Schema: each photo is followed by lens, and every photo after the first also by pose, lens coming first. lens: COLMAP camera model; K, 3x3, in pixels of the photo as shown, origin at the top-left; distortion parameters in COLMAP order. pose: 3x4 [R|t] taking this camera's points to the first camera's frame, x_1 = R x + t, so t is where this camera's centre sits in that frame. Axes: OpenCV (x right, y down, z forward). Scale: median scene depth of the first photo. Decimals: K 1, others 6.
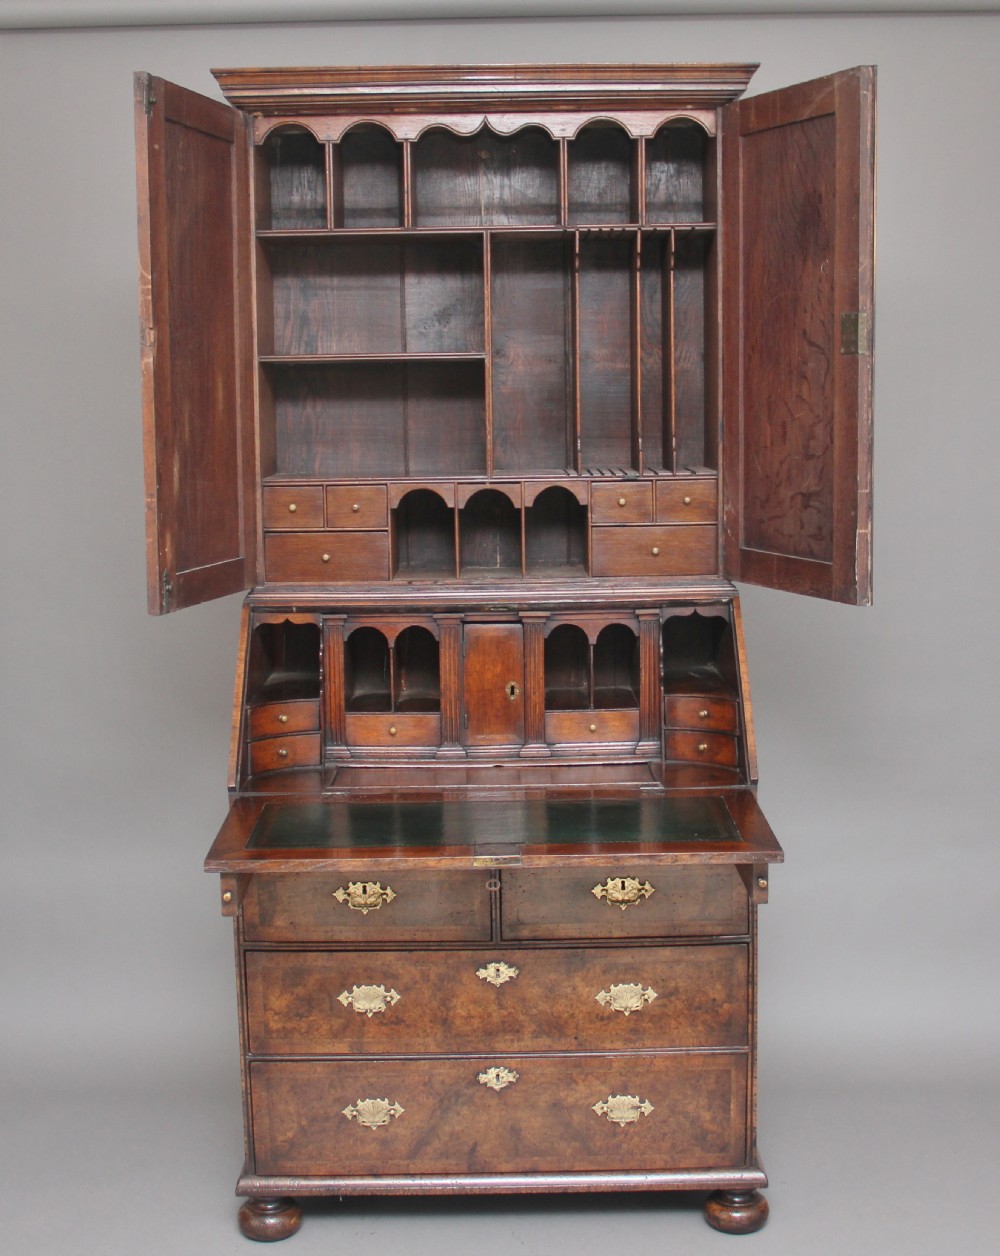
lens RADIAL K [[1717.8, 0, 500.0], [0, 1717.8, 628.0], [0, 0, 1]] dist [-0.118417, 0.017484]
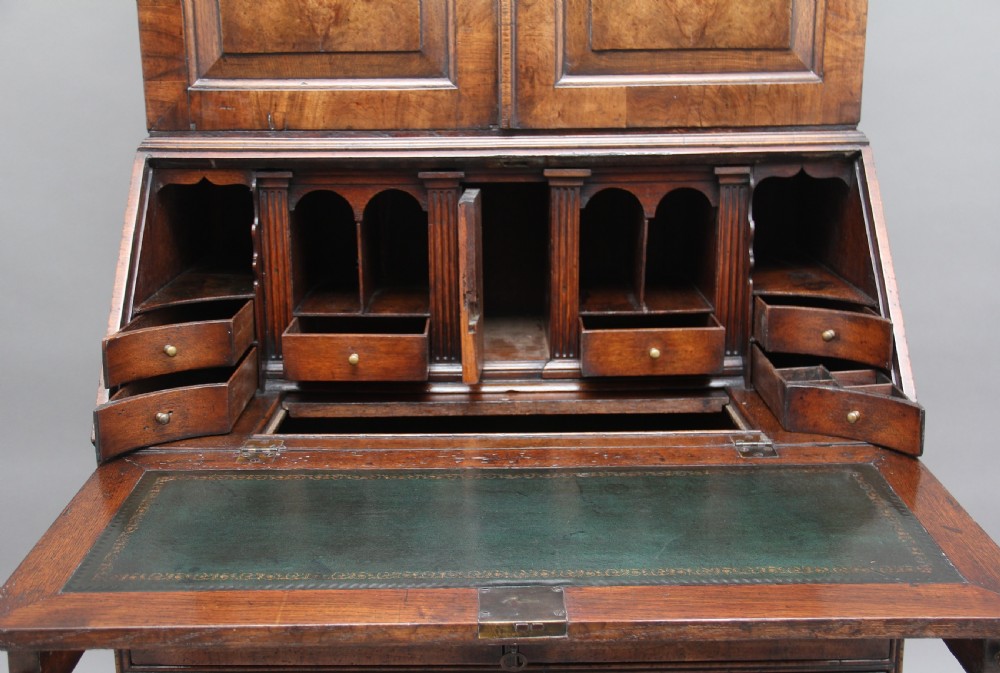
lens RADIAL K [[1167.3, 0, 500.0], [0, 1167.3, 336.5], [0, 0, 1]] dist [0.002175, 0.050189]
pose [[0.999968, 0.004945, 0.006224, -0.009147], [-0.005643, 0.993048, 0.117573, 0.002034], [-0.005599, -0.117604, 0.993045, 0.533408]]
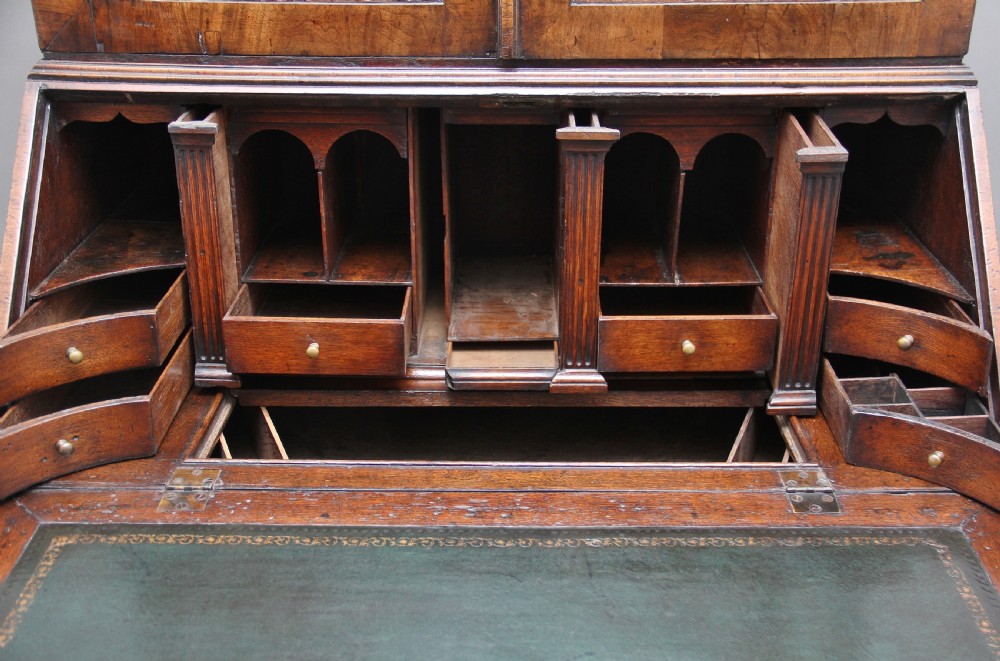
lens RADIAL K [[1188.1, 0, 513.1], [0, 1188.1, 329.3], [0, 0, 1]] dist [-0.025566, 0.278186]
pose [[0.999795, 0.019152, 0.006494, -0.003142], [-0.020203, 0.960071, 0.279028, -0.046945], [-0.000891, -0.279102, 0.960261, 0.629415]]
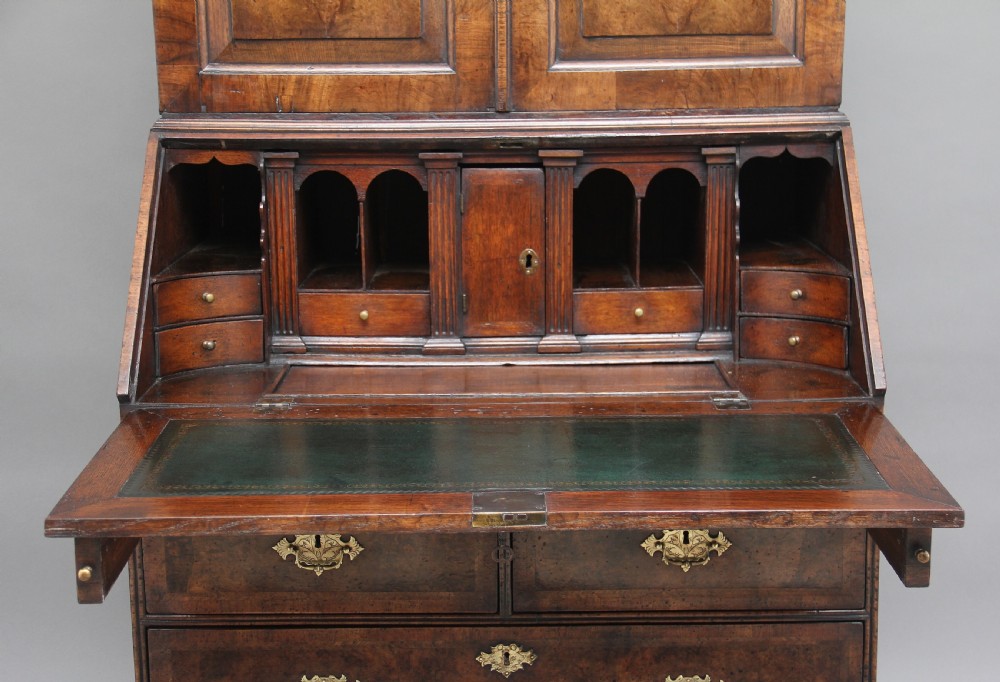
lens RADIAL K [[1521.2, 0, 503.8], [0, 1521.2, 353.2], [0, 0, 1]] dist [0.113437, 0.096444]
pose [[0.999985, 0.005429, -0.000319, -0.002903], [-0.005383, 0.996475, 0.083716, 0.021779], [0.000772, -0.083713, 0.996490, 0.360374]]
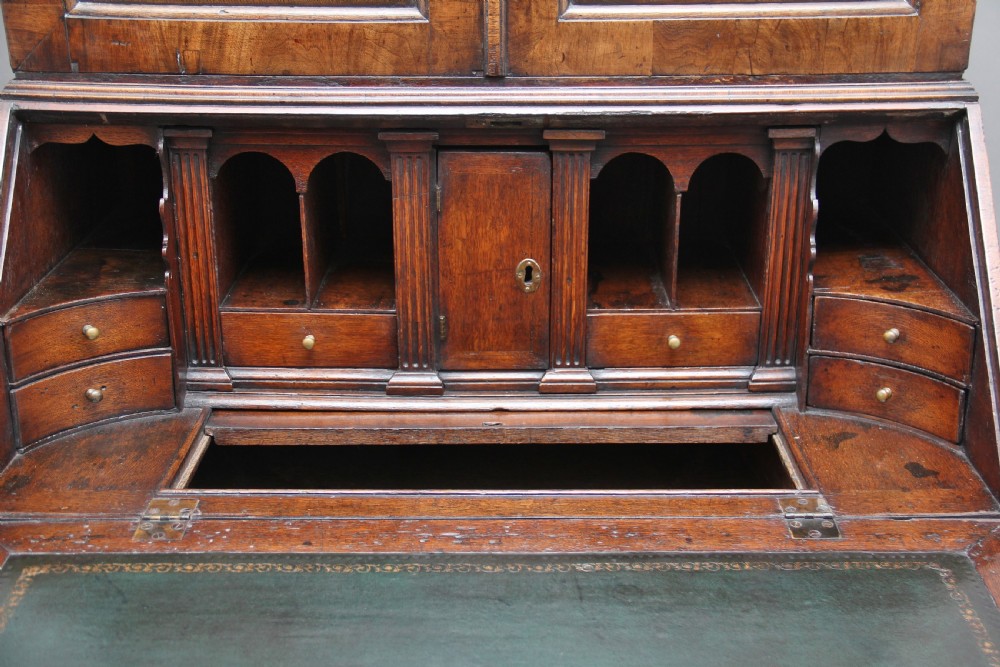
lens RADIAL K [[1322.4, 0, 512.3], [0, 1322.4, 332.3], [0, 0, 1]] dist [0.021560, 0.373226]
pose [[0.999879, 0.013493, 0.007715, -0.000772], [-0.014921, 0.972265, 0.233406, -0.043409], [-0.004352, -0.233493, 0.972349, 0.599227]]
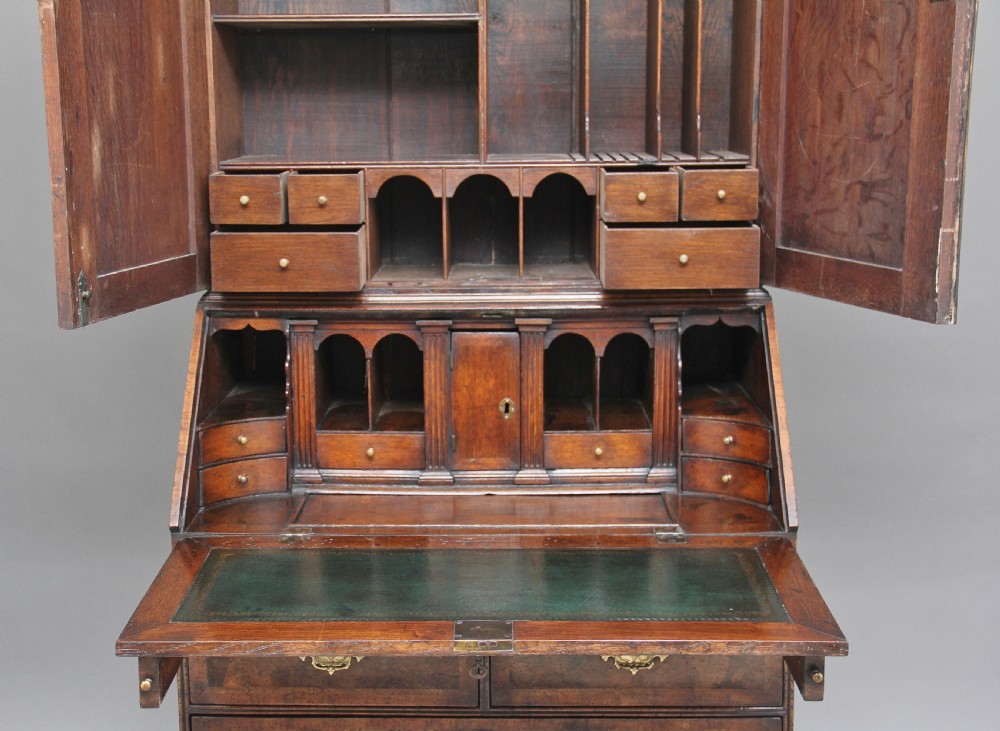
lens RADIAL K [[1406.9, 0, 468.9], [0, 1406.9, 370.1], [0, 0, 1]] dist [0.028015, 0.344412]
pose [[0.999626, 0.009739, -0.025547, 0.006150], [-0.008235, 0.998263, 0.058329, -0.024923], [0.026071, -0.058097, 0.997970, 0.289821]]
